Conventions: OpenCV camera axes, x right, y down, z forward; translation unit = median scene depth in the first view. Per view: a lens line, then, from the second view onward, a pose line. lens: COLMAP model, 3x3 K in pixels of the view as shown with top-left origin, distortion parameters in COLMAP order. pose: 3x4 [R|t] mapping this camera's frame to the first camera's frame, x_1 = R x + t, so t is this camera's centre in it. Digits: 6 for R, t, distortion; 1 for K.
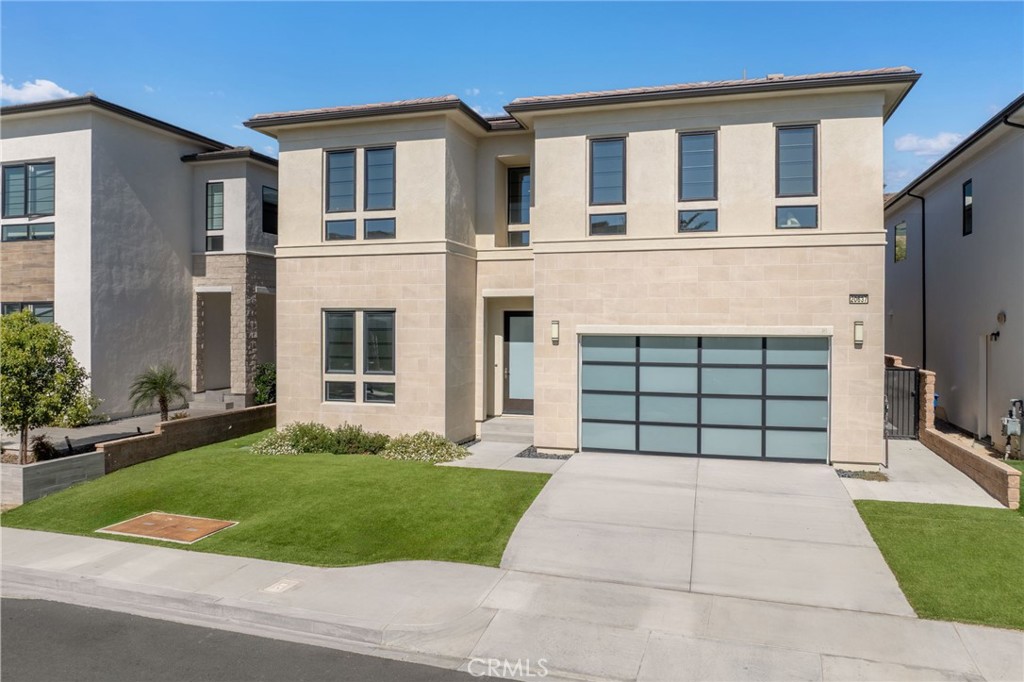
lens RADIAL K [[690.3, 0, 511.6], [0, 690.3, 334.7], [0, 0, 1]] dist [-0.007734, -0.002012]
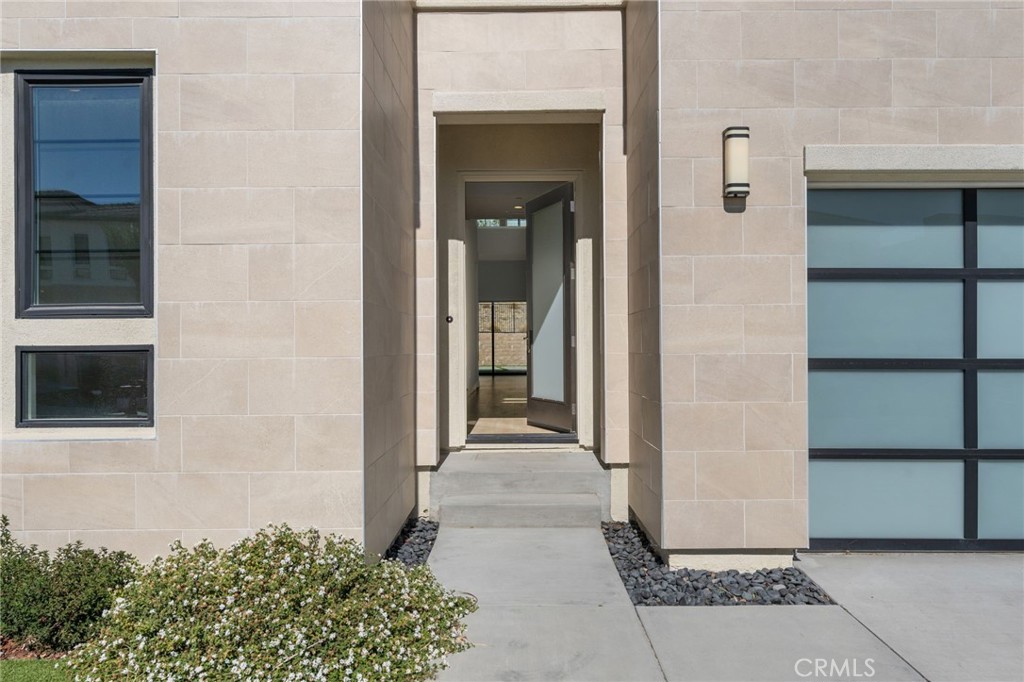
lens RADIAL K [[690.3, 0, 515.6], [0, 690.3, 345.3], [0, 0, 1]] dist [-0.007734, -0.002012]
pose [[0.959196, -0.007888, 0.282630, -0.114007], [0.010448, 0.999917, -0.007551, 0.074562], [-0.282547, 0.010196, 0.959199, 0.731015]]
